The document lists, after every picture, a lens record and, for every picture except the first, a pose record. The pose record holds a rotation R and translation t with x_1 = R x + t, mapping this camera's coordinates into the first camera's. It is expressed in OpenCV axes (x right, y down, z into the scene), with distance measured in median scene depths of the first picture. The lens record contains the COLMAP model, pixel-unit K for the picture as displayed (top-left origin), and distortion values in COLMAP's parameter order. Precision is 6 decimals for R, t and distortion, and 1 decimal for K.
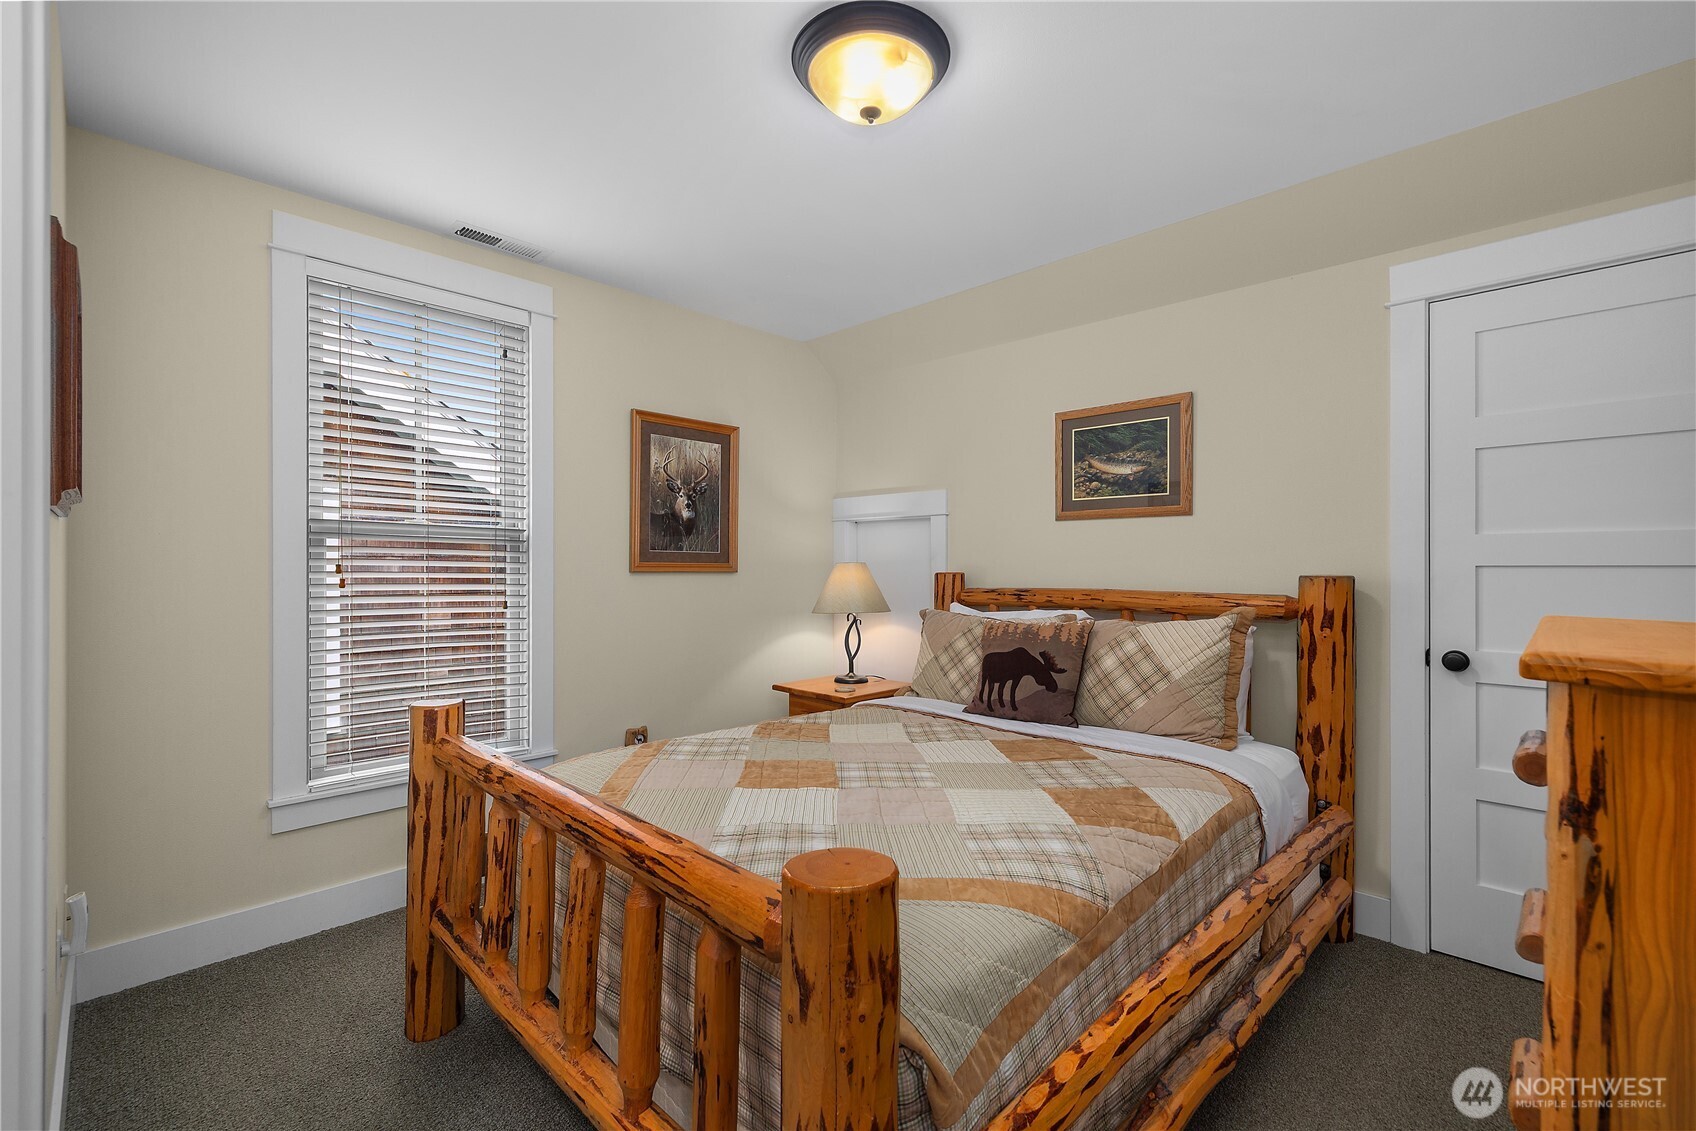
lens RADIAL K [[733.8, 0, 853.8], [0, 733.8, 566.5], [0, 0, 1]] dist [0.000001, -0.001164]
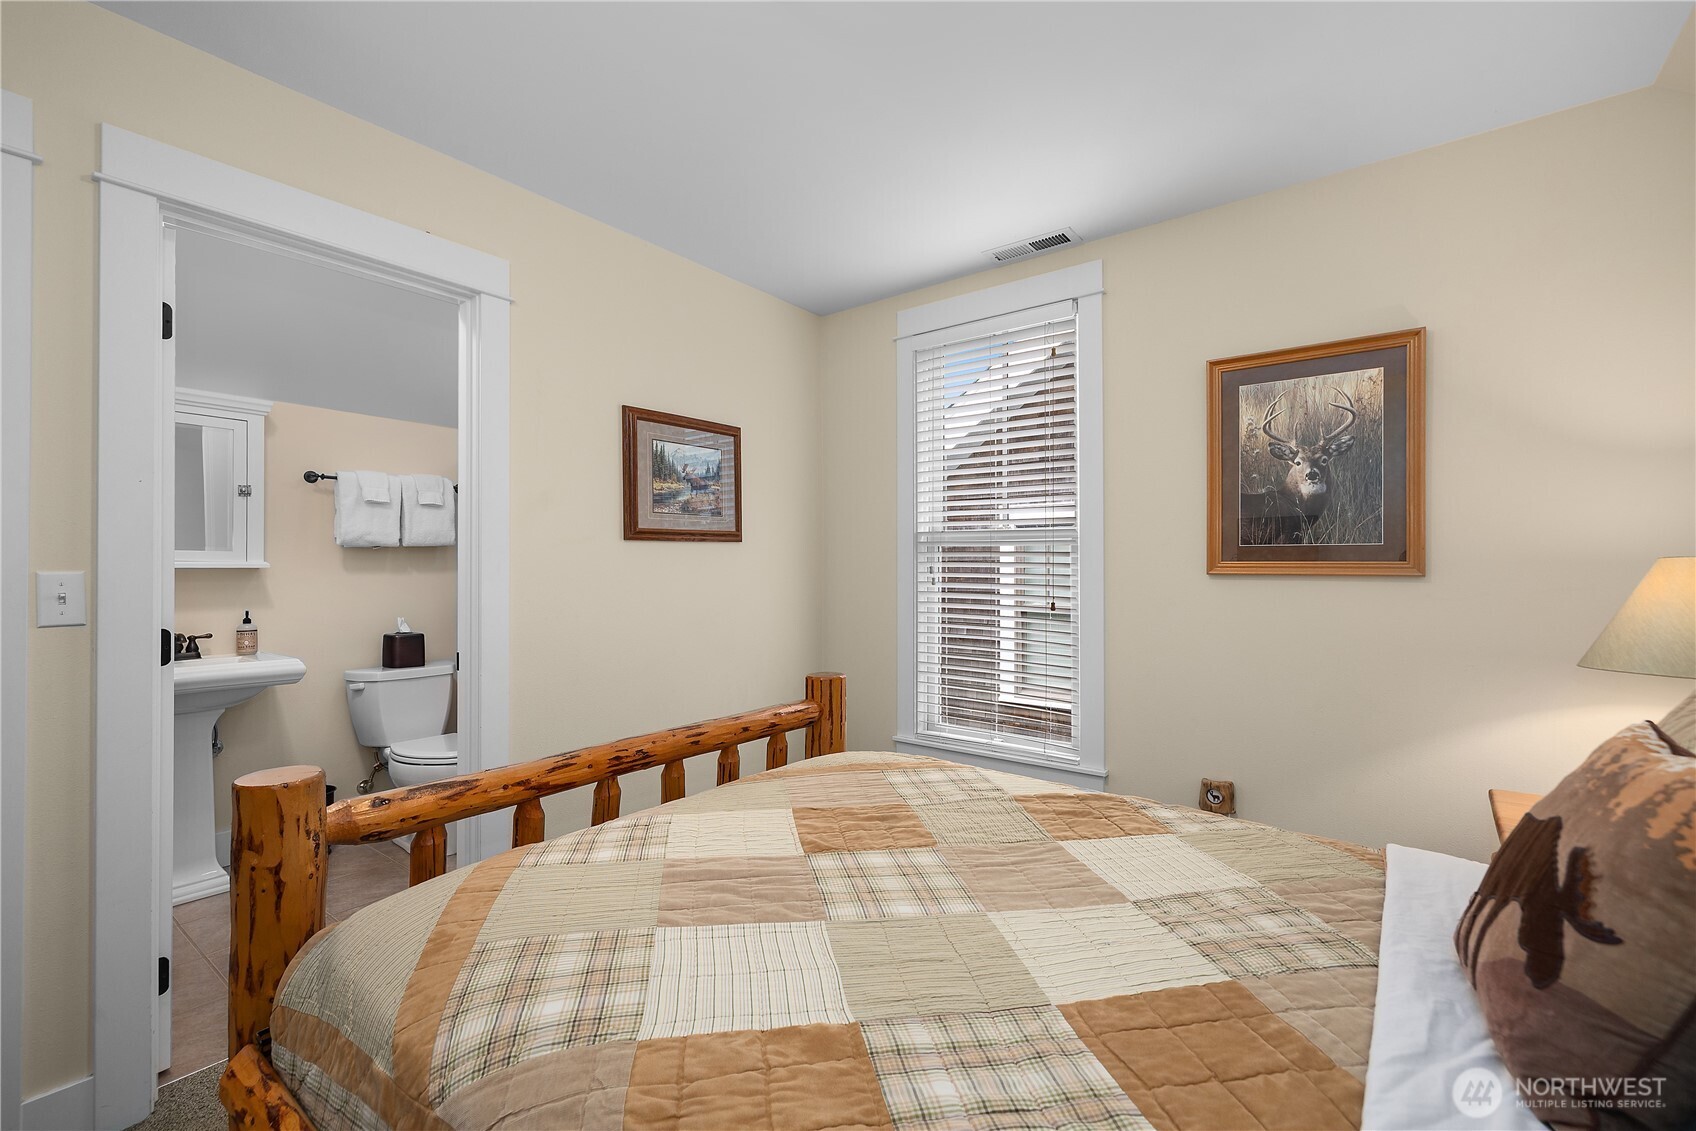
lens RADIAL K [[733.8, 0, 832.4], [0, 733.8, 571.3], [0, 0, 1]] dist [0.000001, -0.001164]
pose [[0.104472, 0.003505, -0.994522, 0.403940], [0.001644, 0.999992, 0.003697, 0.000847], [0.994526, -0.002021, 0.104466, 0.510651]]
